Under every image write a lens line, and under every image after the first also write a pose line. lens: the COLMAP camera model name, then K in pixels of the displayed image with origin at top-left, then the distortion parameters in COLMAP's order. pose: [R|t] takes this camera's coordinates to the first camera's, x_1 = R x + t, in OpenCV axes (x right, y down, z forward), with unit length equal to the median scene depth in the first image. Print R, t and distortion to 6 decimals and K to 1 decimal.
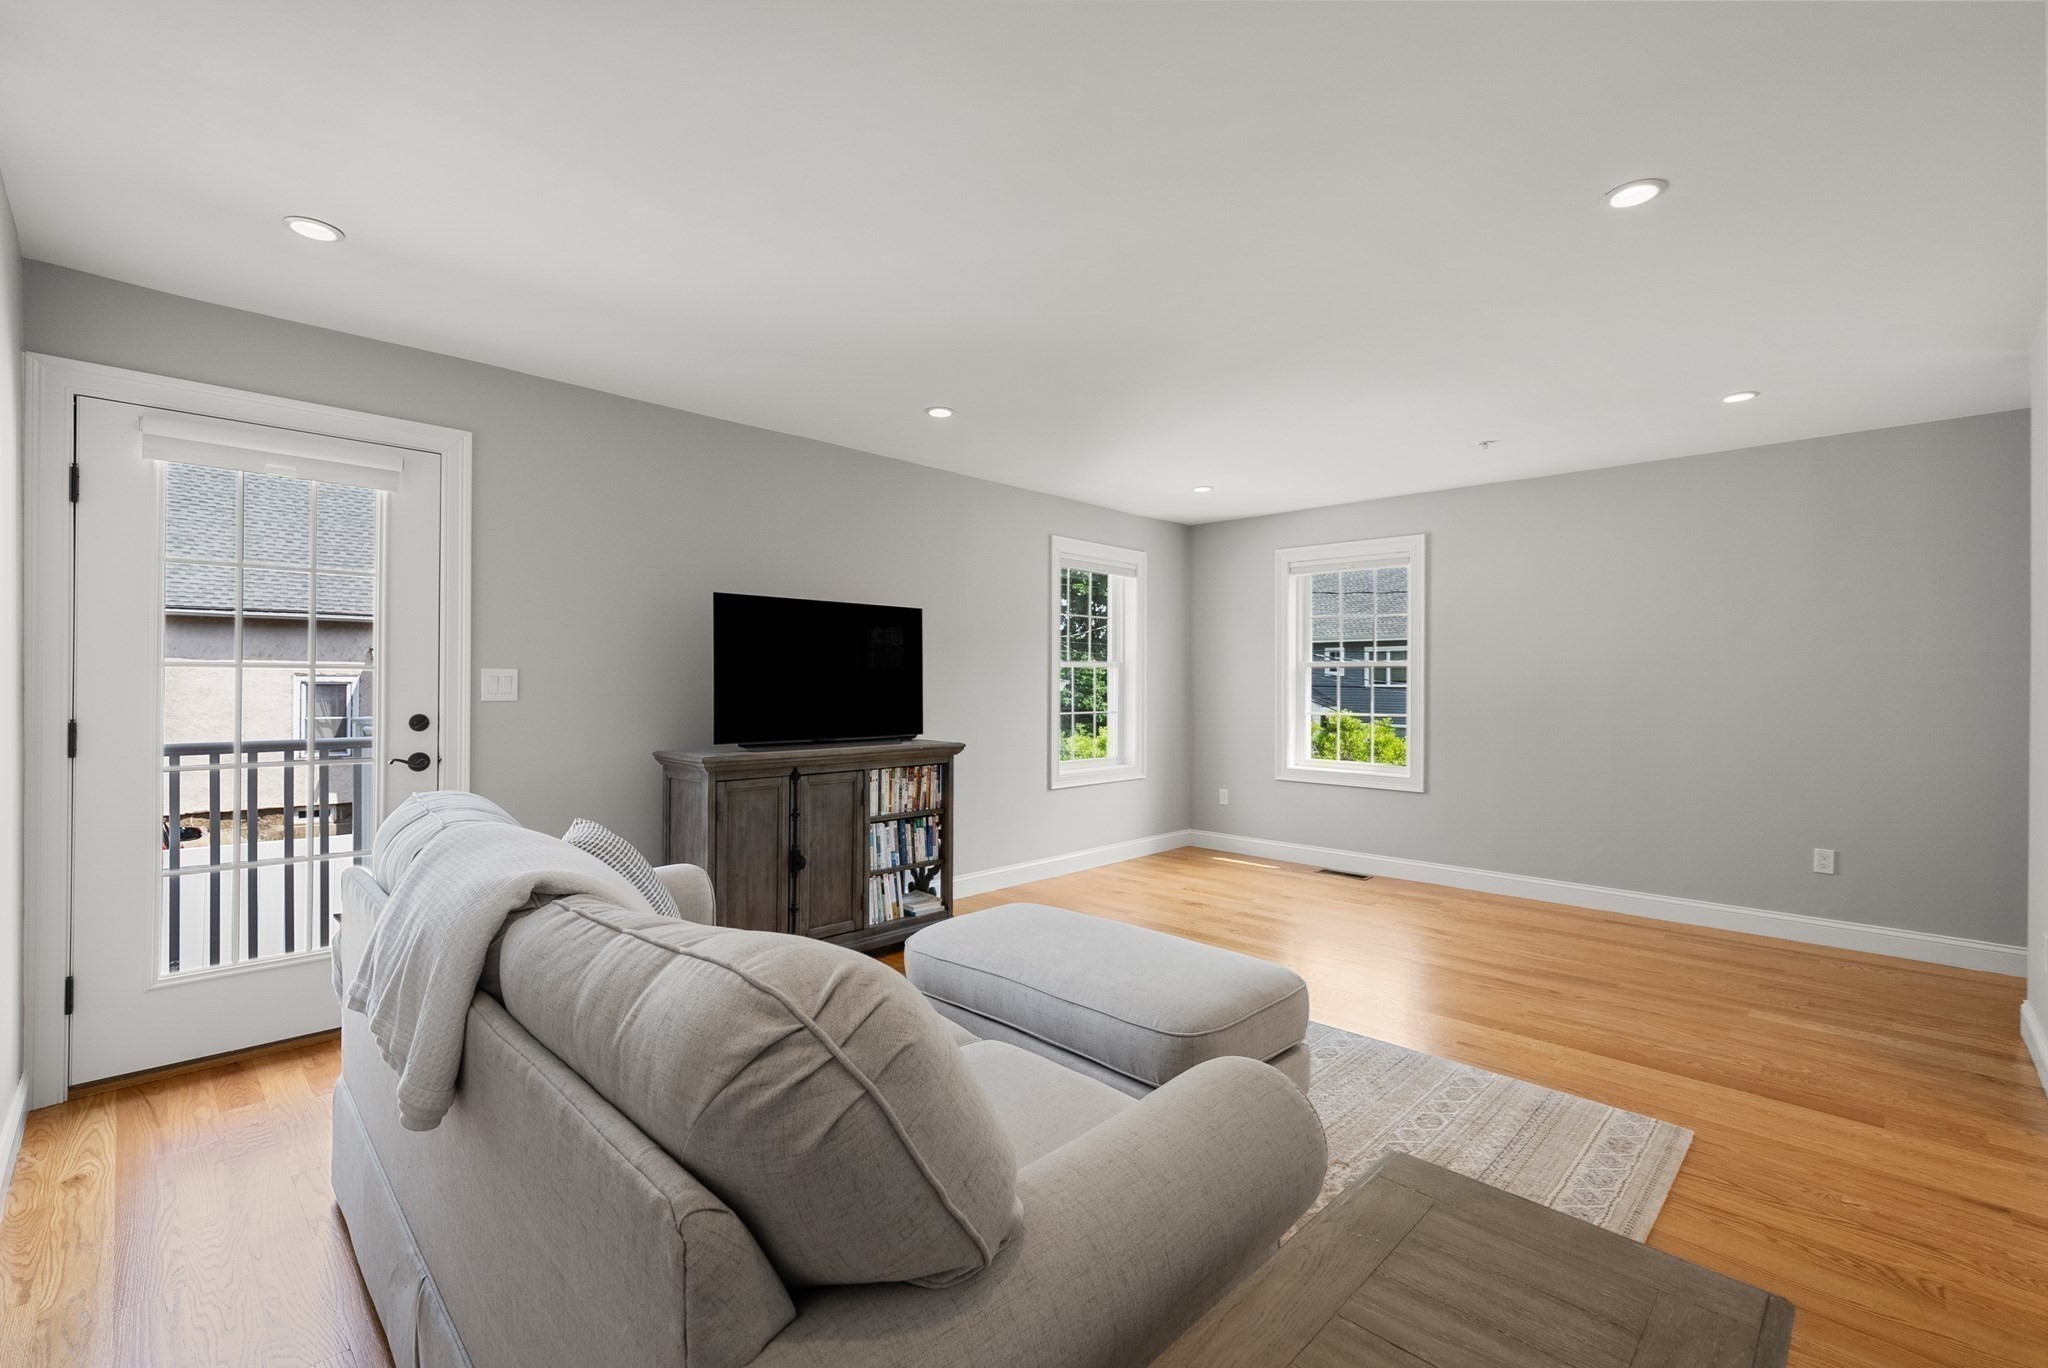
lens RADIAL K [[880.4, 0, 1016.7], [0, 880.4, 682.2], [0, 0, 1]] dist [-0.000710, 0.000042]
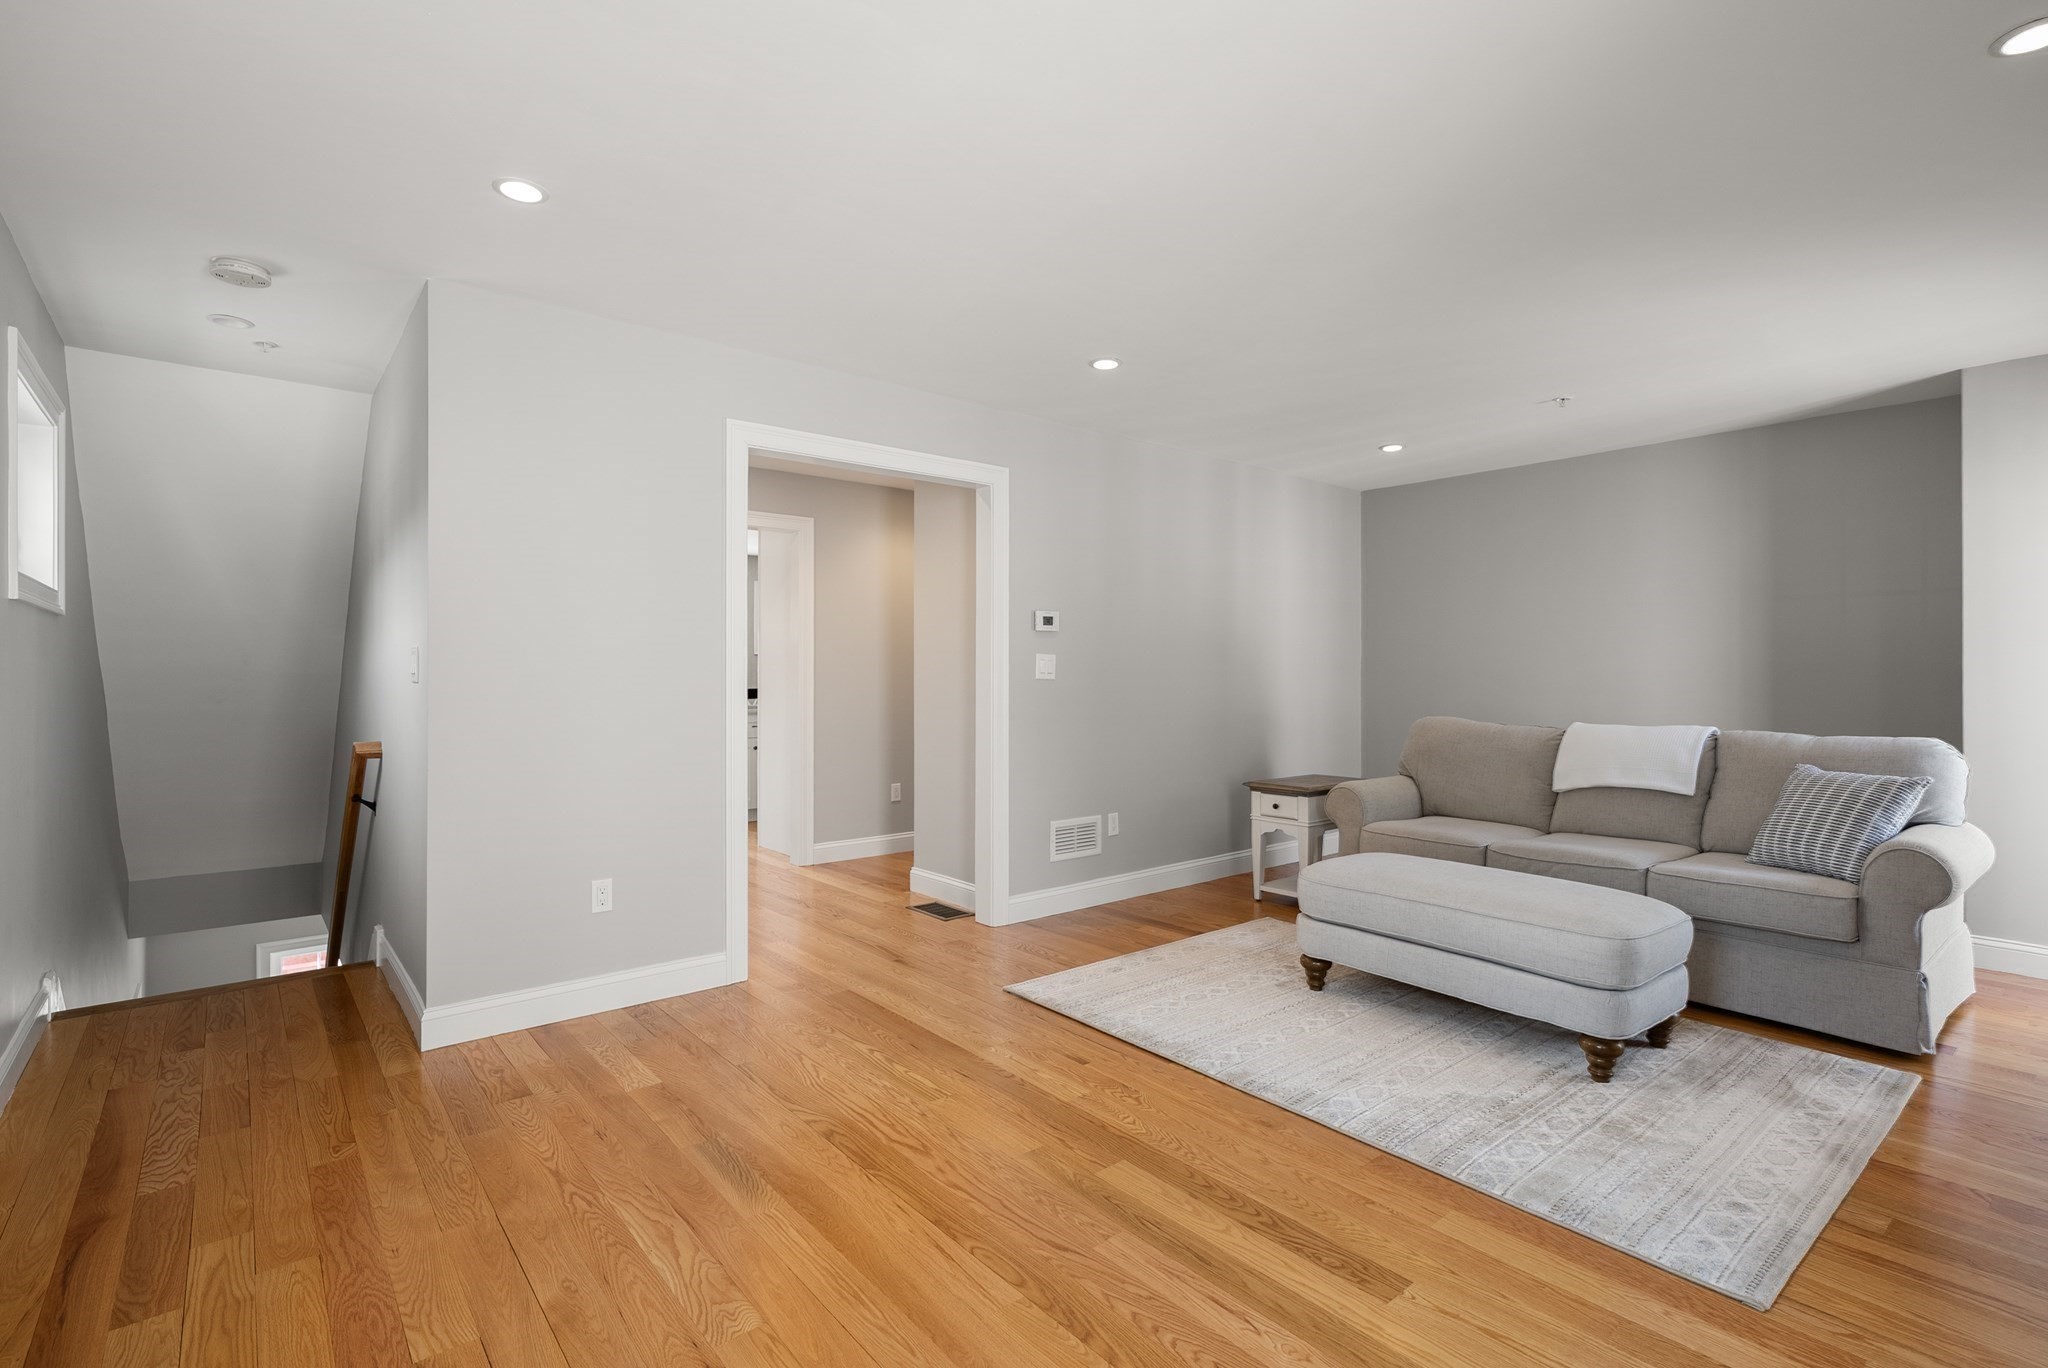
lens RADIAL K [[946.2, 0, 1009.7], [0, 946.2, 666.6], [0, 0, 1]] dist [0.005164, -0.001173]
pose [[-0.994086, -0.005518, 0.108452, 0.362419], [-0.006356, 0.999953, -0.007376, 0.015621], [-0.108407, -0.008022, -0.994074, 1.481177]]
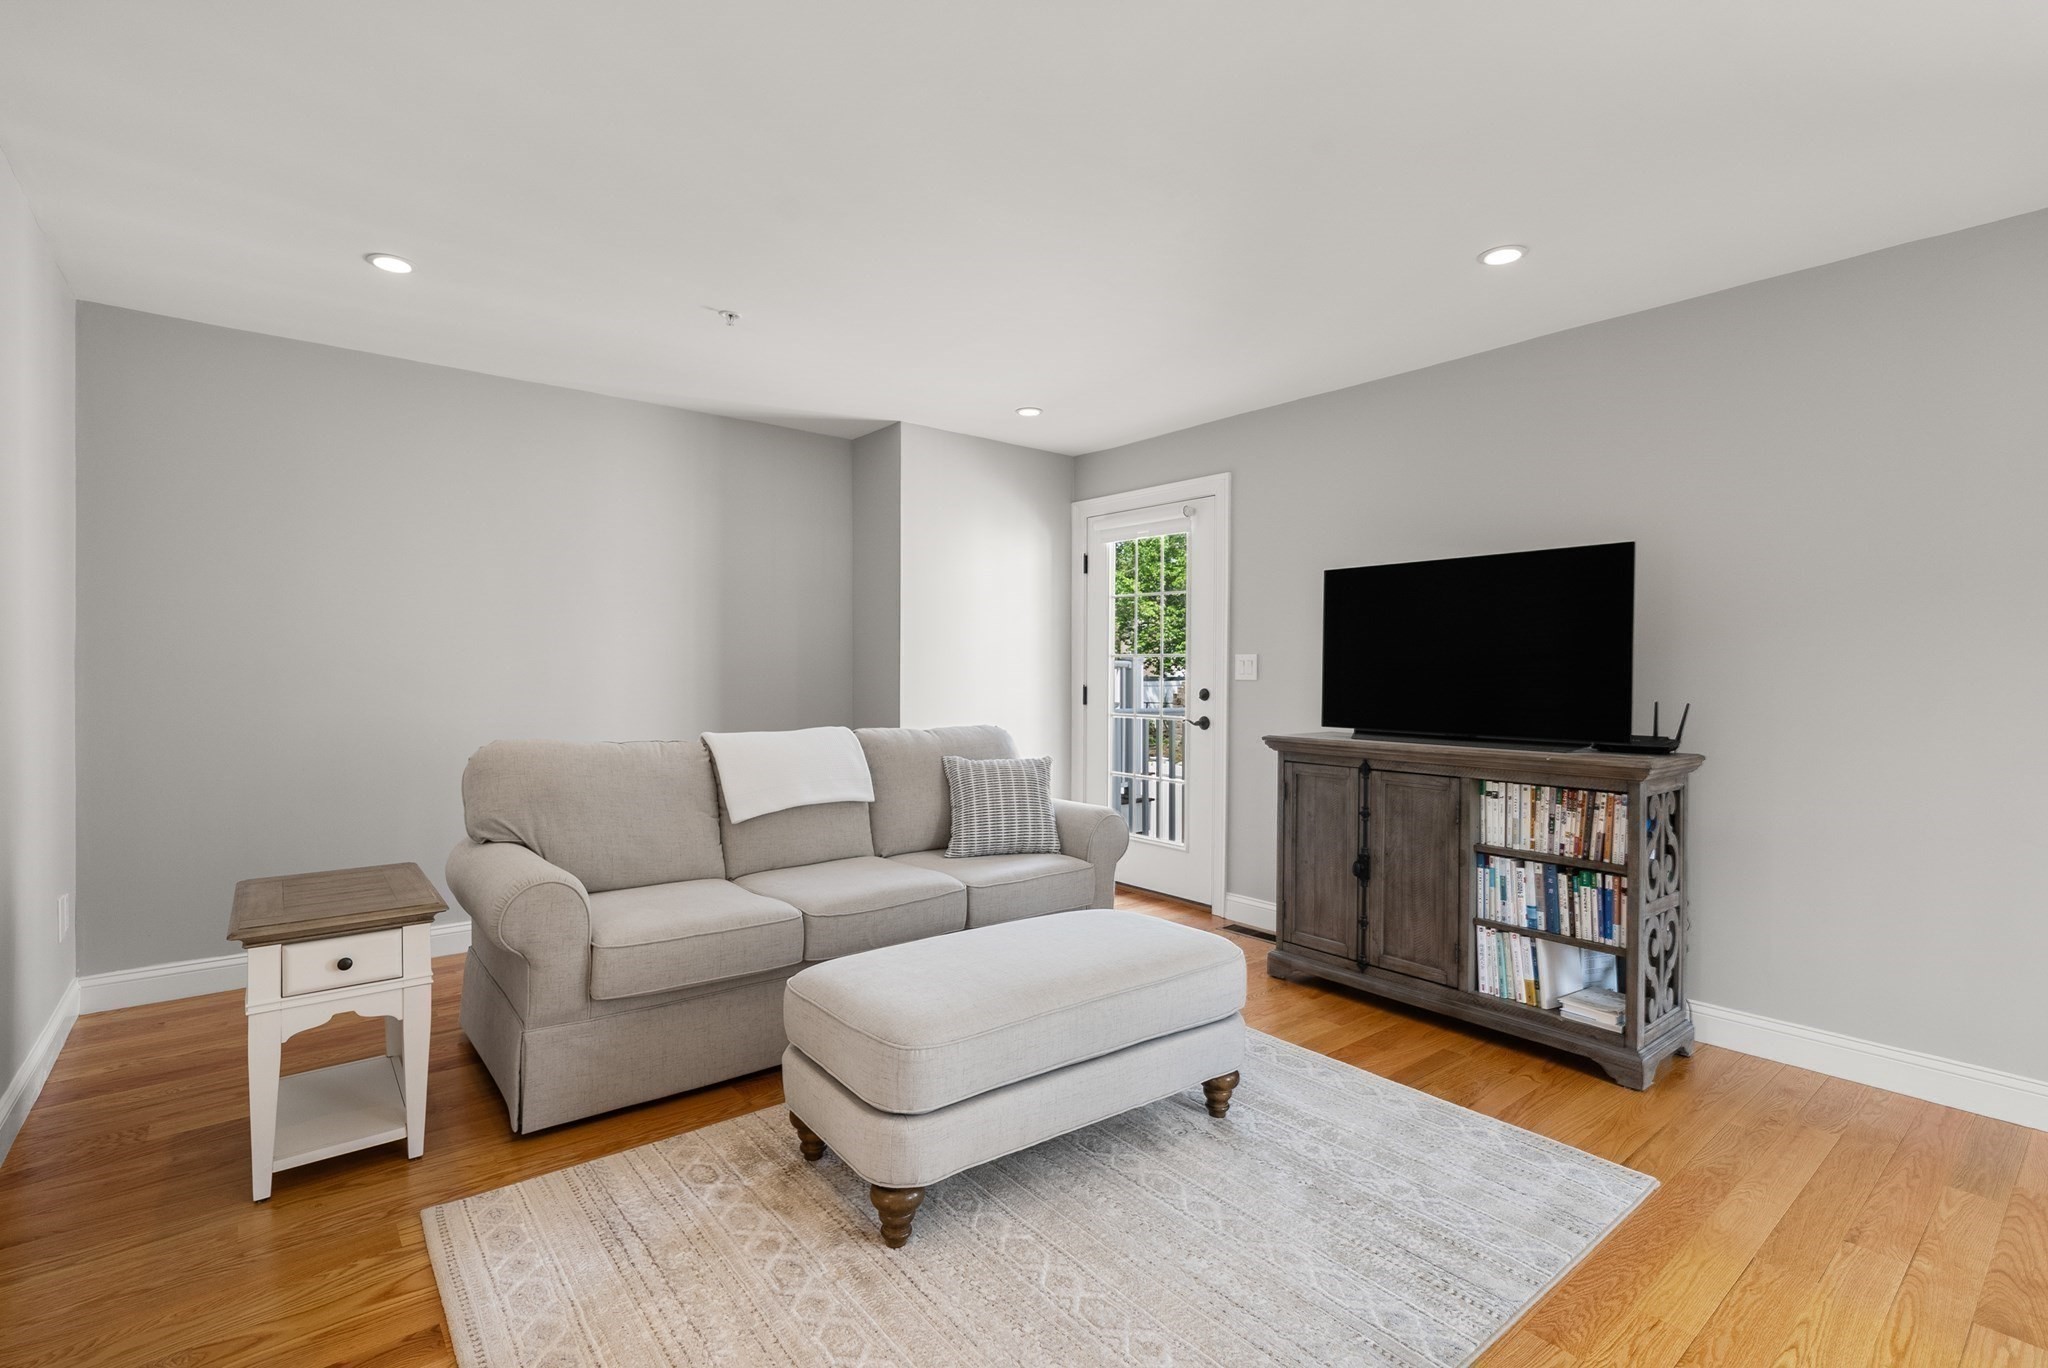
lens RADIAL K [[946.2, 0, 1018.9], [0, 946.2, 674.9], [0, 0, 1]] dist [0.005164, -0.001173]
pose [[-0.110350, -0.003182, -0.993888, 0.649600], [-0.006477, 0.999976, -0.002482, 0.016420], [0.993872, 0.006163, -0.110368, 0.694358]]
